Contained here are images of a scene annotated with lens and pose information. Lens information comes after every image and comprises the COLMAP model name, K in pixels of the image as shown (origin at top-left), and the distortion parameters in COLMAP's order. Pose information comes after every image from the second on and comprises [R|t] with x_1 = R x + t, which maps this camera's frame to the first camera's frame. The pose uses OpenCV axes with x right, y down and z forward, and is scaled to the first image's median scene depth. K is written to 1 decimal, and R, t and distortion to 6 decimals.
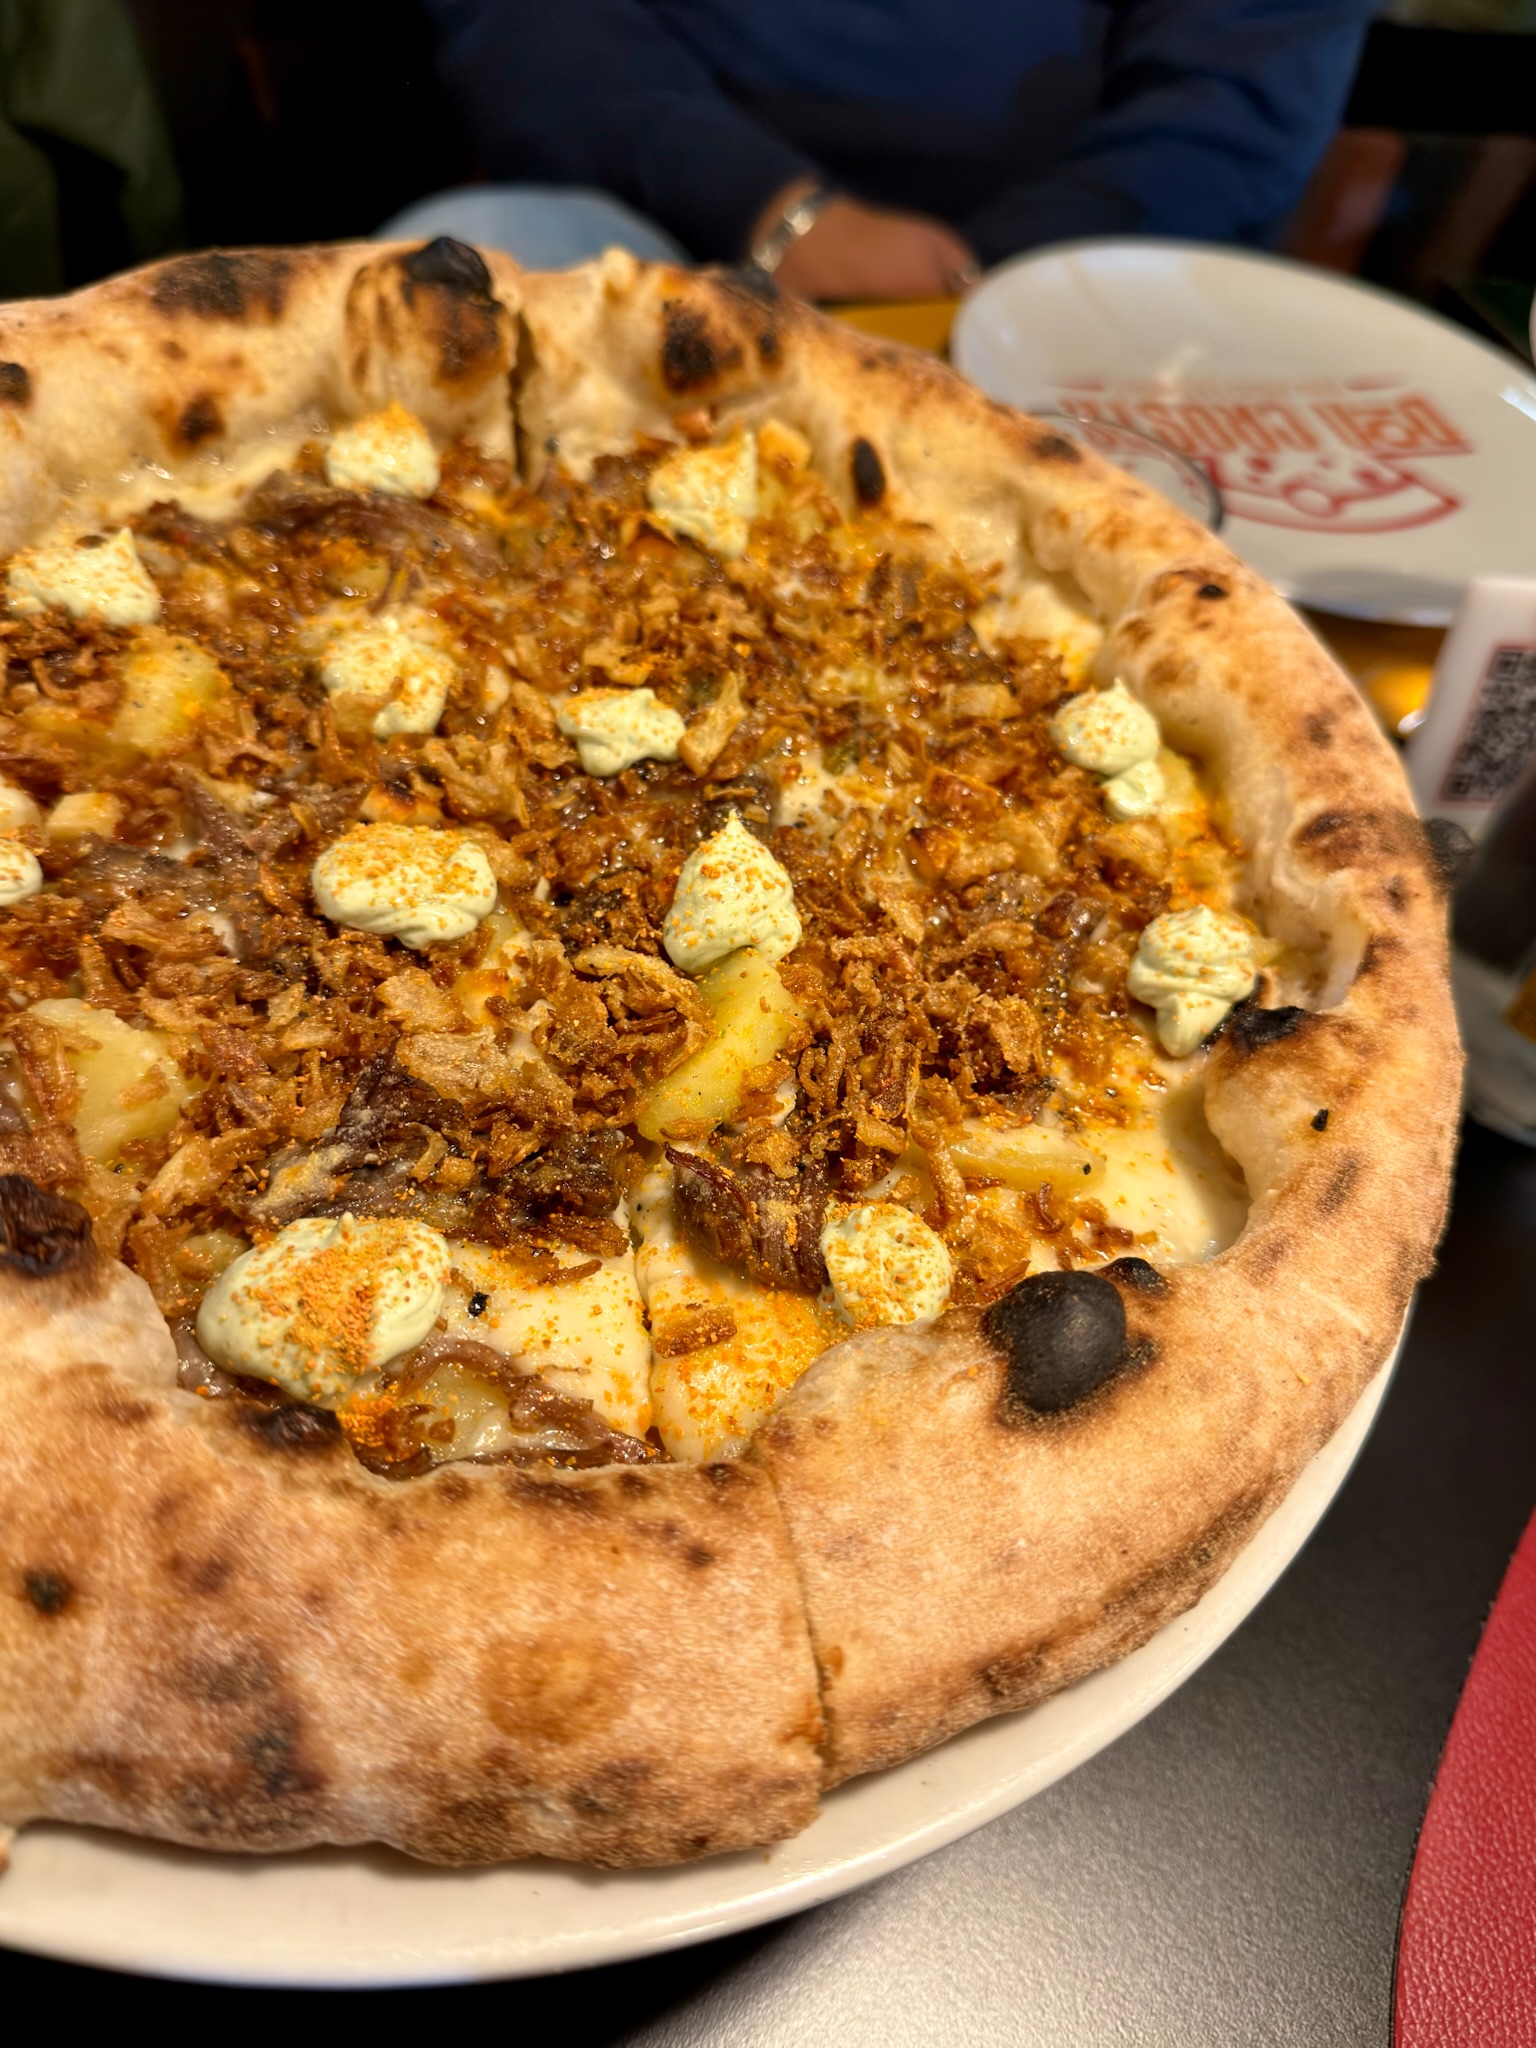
lens RADIAL K [[1552.4, 0, 759.1], [0, 1552.4, 978.1], [0, 0, 1]] dist [0.159063, -0.433978]
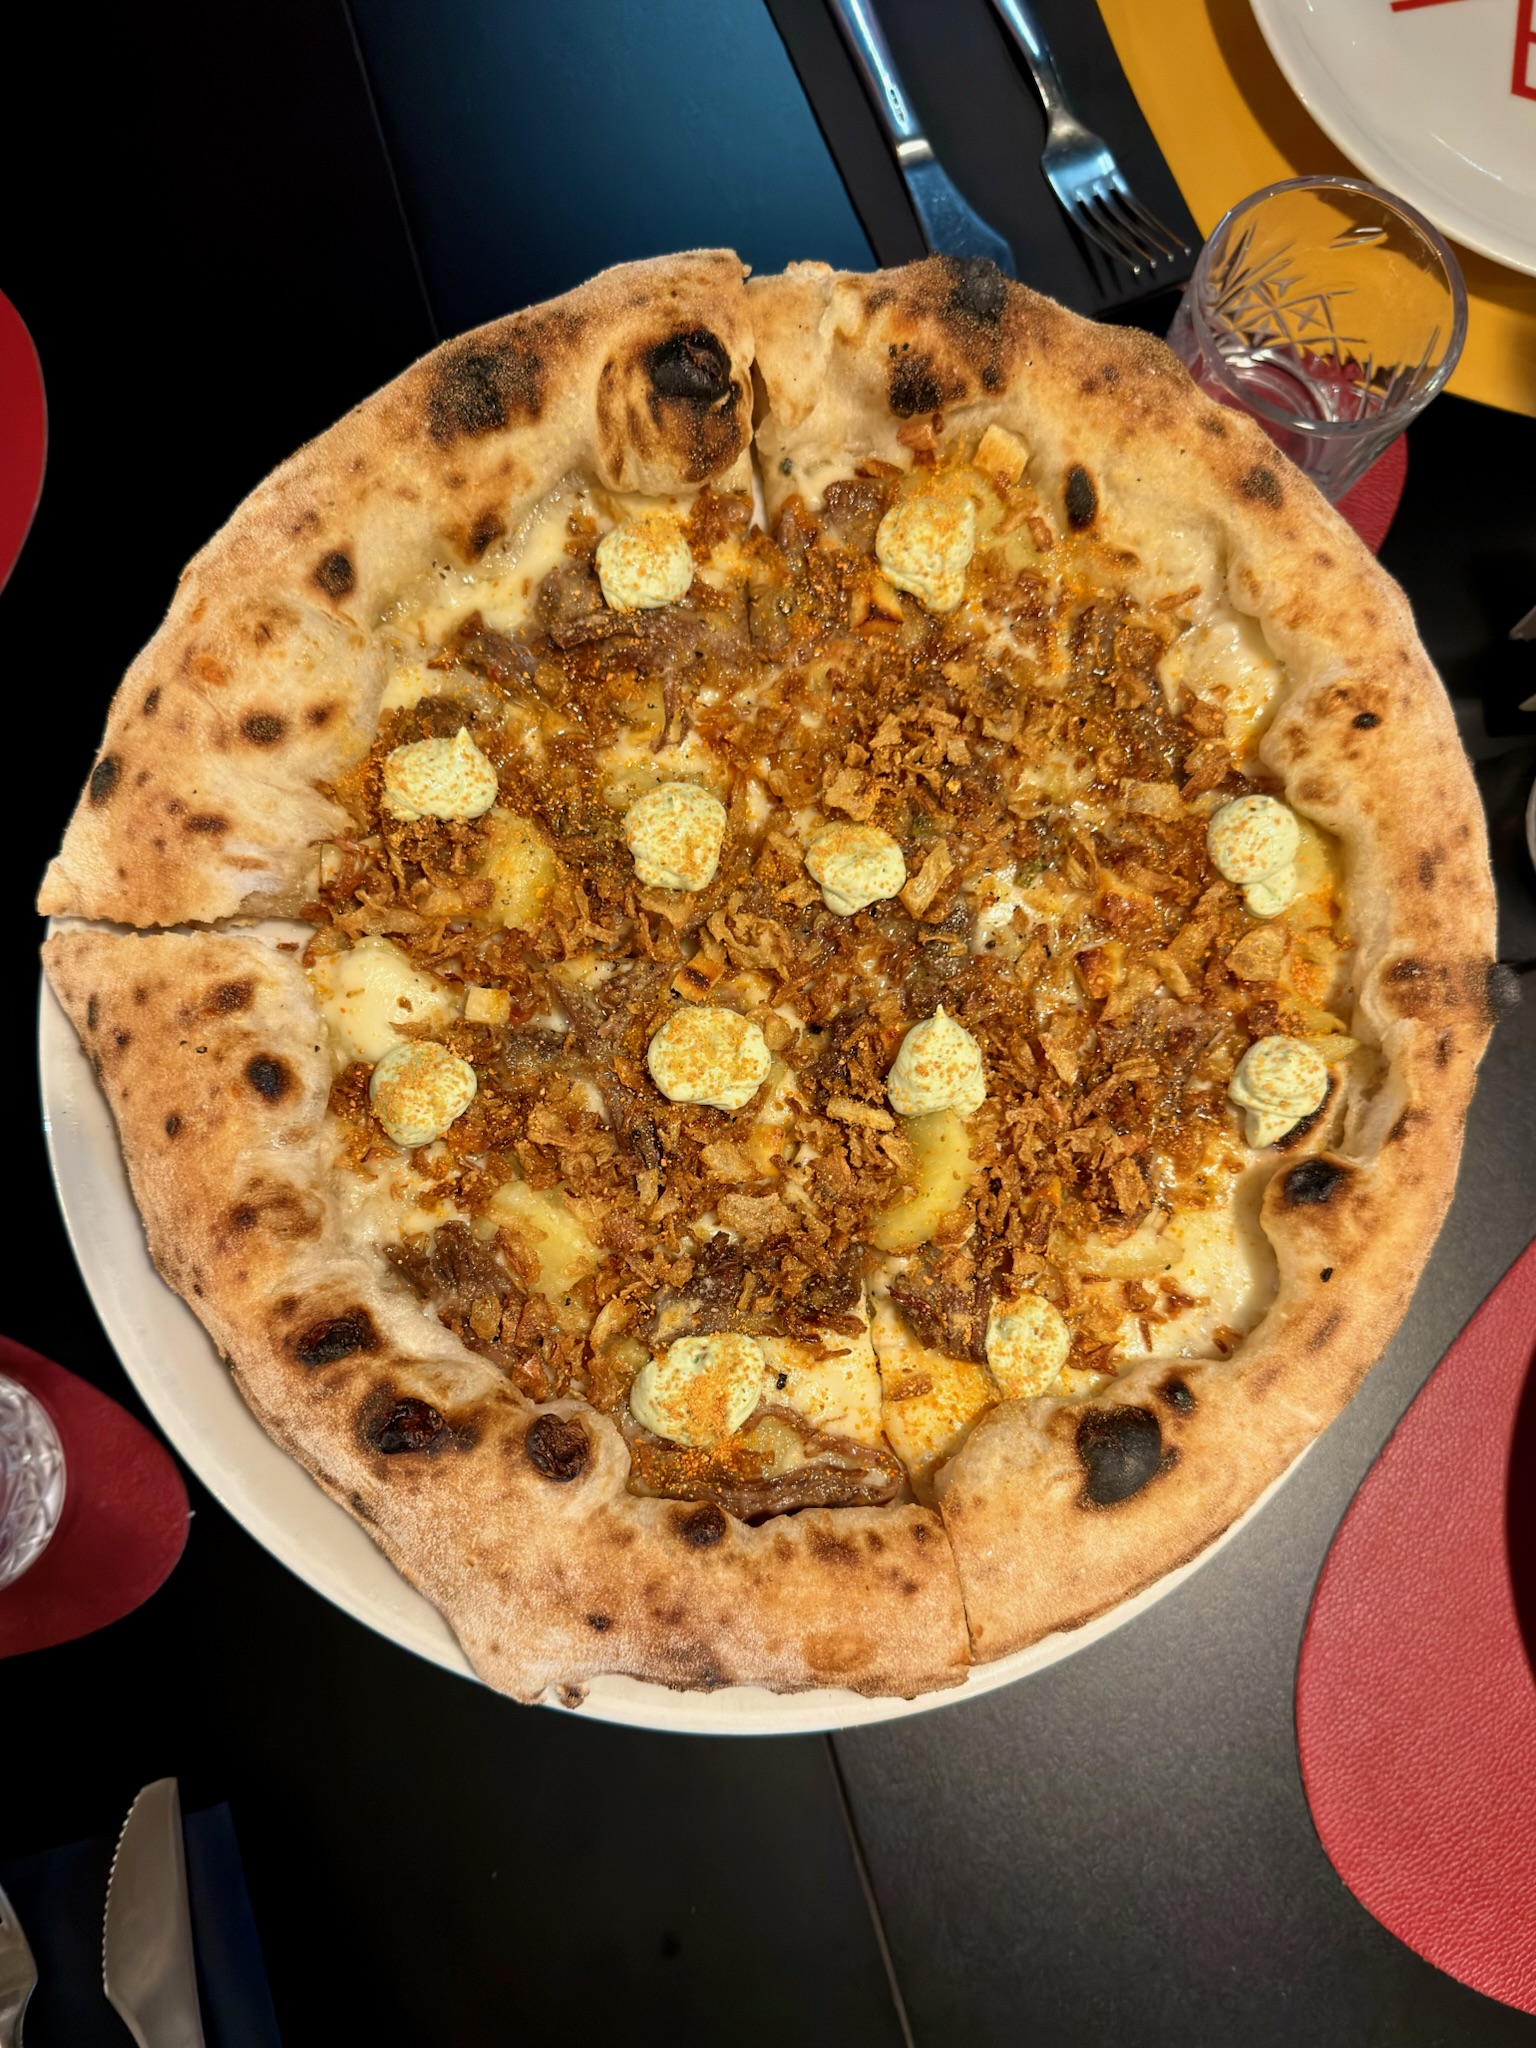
lens RADIAL K [[1541.5, 0, 755.3], [0, 1541.5, 1080.9], [0, 0, 1]] dist [0.167806, -0.422379]
pose [[0.991628, 0.034024, -0.124564, -0.005383], [0.042446, 0.825166, 0.563294, -0.804845], [0.121951, -0.563865, 0.816813, -0.164817]]
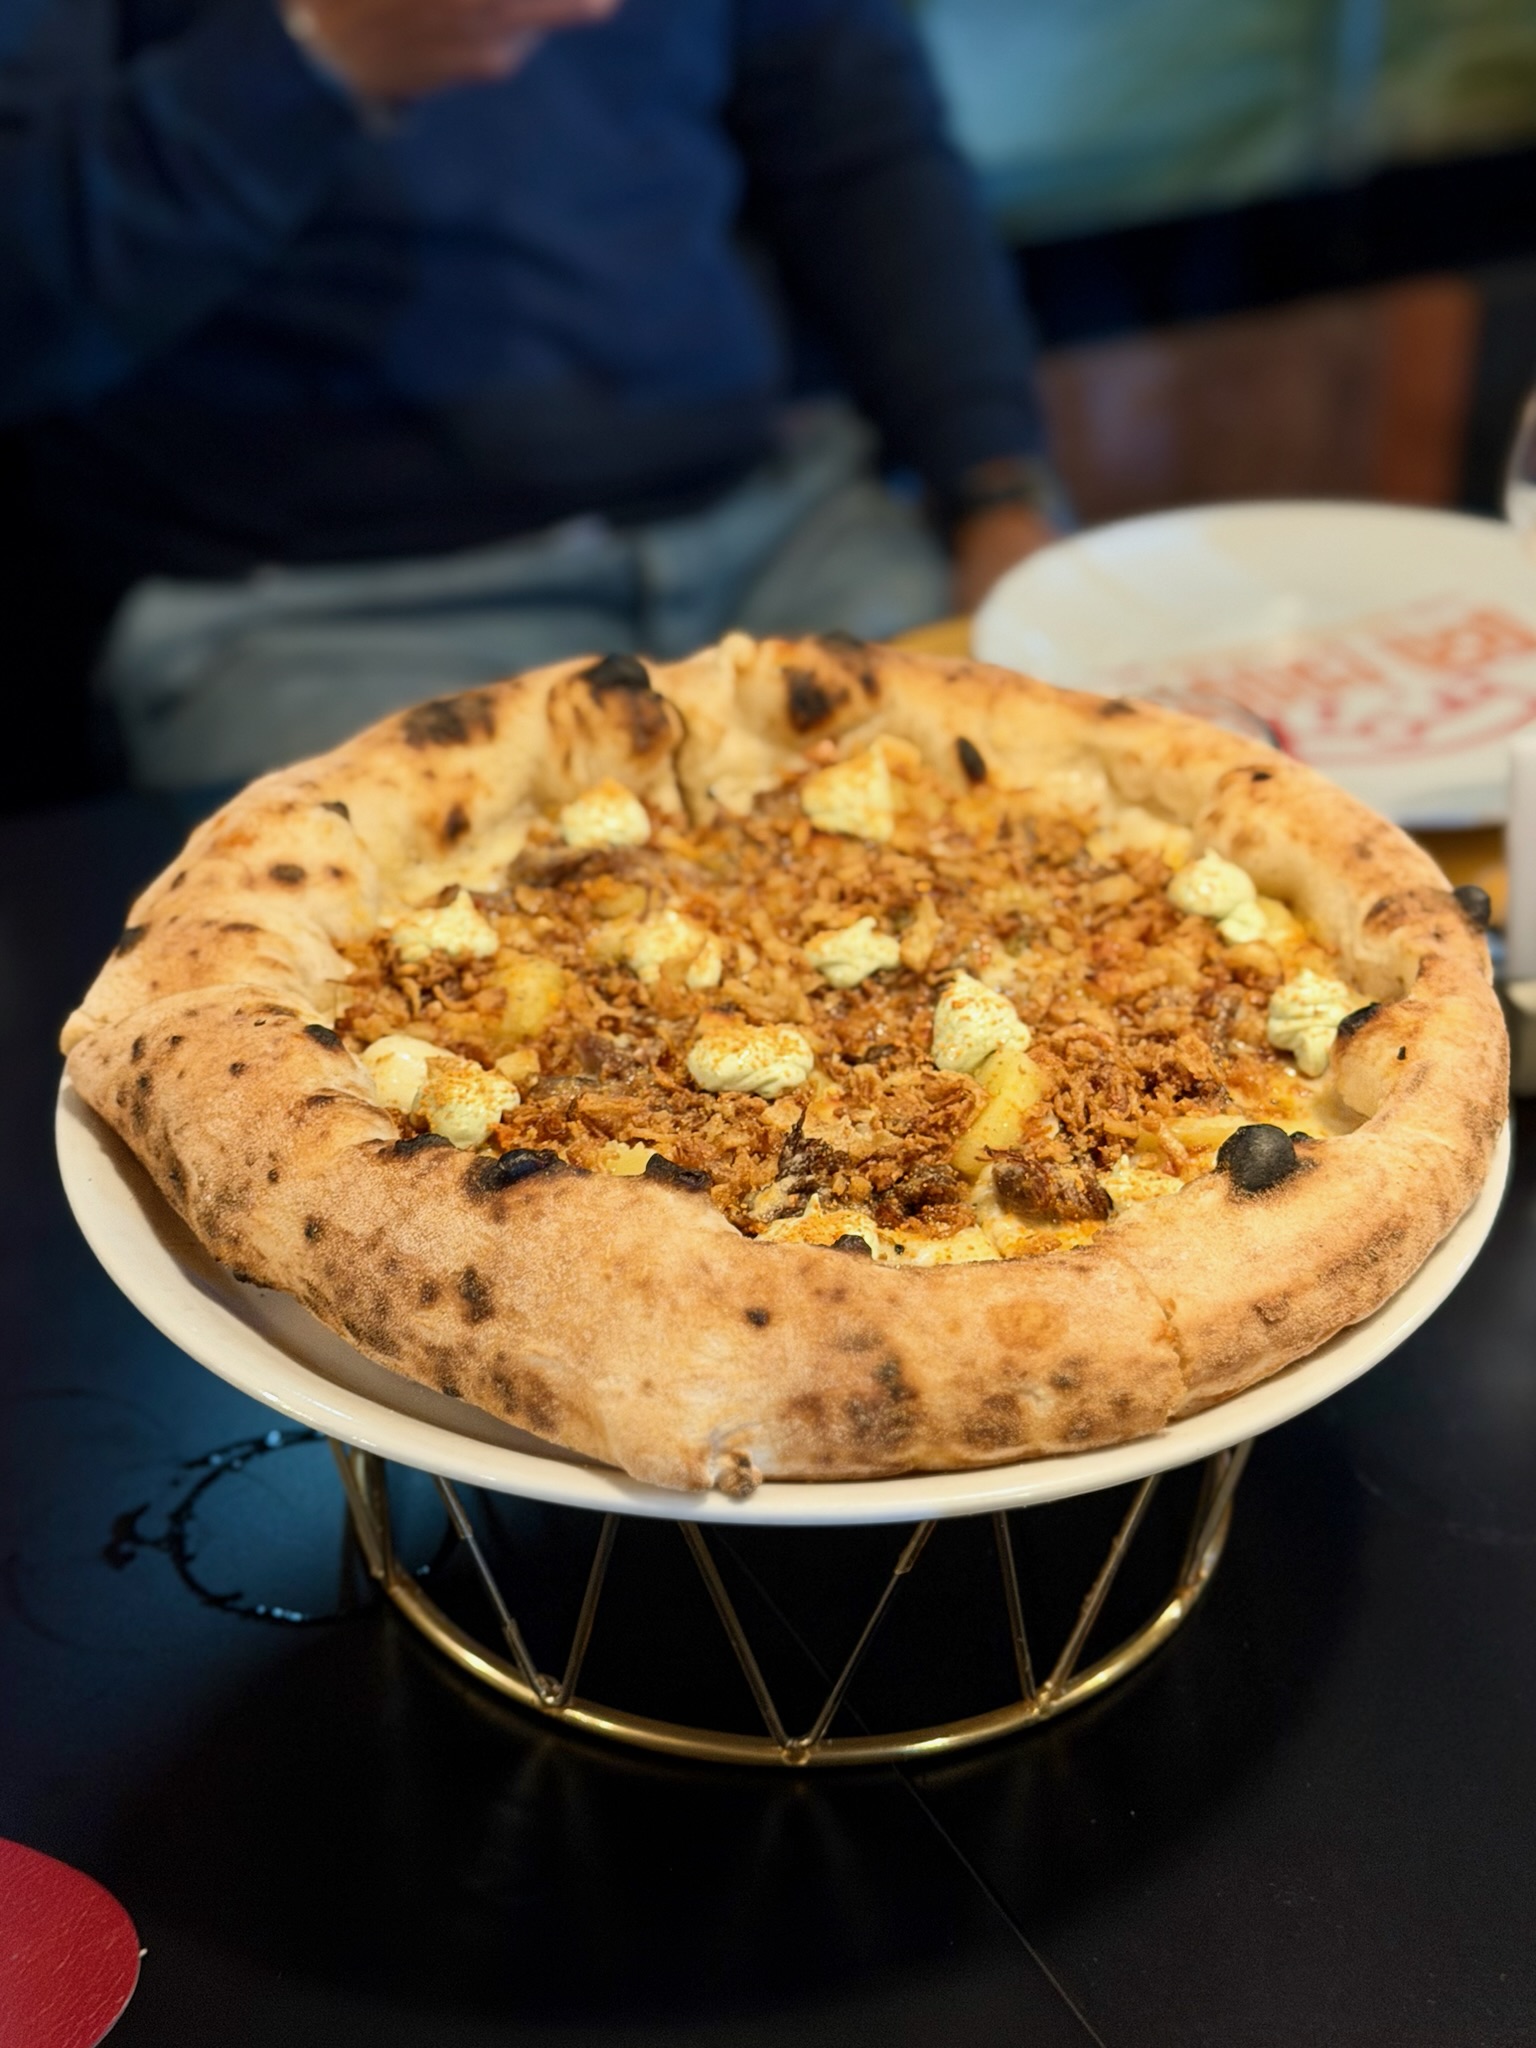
lens RADIAL K [[2822.1, 0, 800.5], [0, 2822.1, 1023.9], [0, 0, 1]] dist [0.114895, -0.016313]
pose [[0.975679, -0.211329, 0.058237, -0.307037], [0.219182, 0.936557, -0.273534, 0.585533], [0.003263, 0.279646, 0.960098, -1.389318]]
